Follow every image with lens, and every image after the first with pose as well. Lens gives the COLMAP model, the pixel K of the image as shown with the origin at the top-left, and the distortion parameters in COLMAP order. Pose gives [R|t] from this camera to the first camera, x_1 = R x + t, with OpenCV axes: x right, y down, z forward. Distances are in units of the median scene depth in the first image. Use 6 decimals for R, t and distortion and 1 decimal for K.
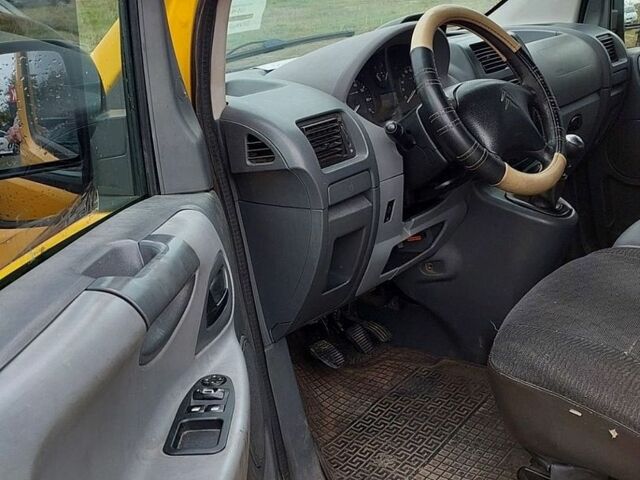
lens RADIAL K [[813.5, 0, 320.0], [0, 813.5, 240.0], [0, 0, 1]] dist [0.154878, 0.001973]
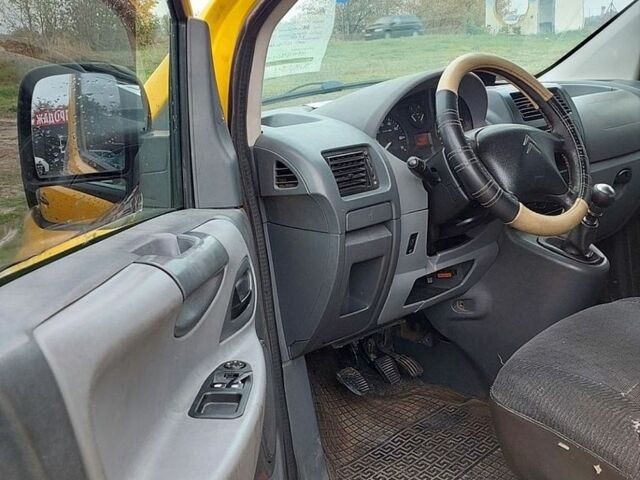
lens RADIAL K [[813.5, 0, 320.0], [0, 813.5, 240.0], [0, 0, 1]] dist [0.154878, 0.001973]
pose [[0.991132, 0.068509, -0.113859, 0.091984], [-0.075198, 0.995622, -0.055525, 0.028764], [0.109556, 0.063594, 0.991944, -0.056063]]
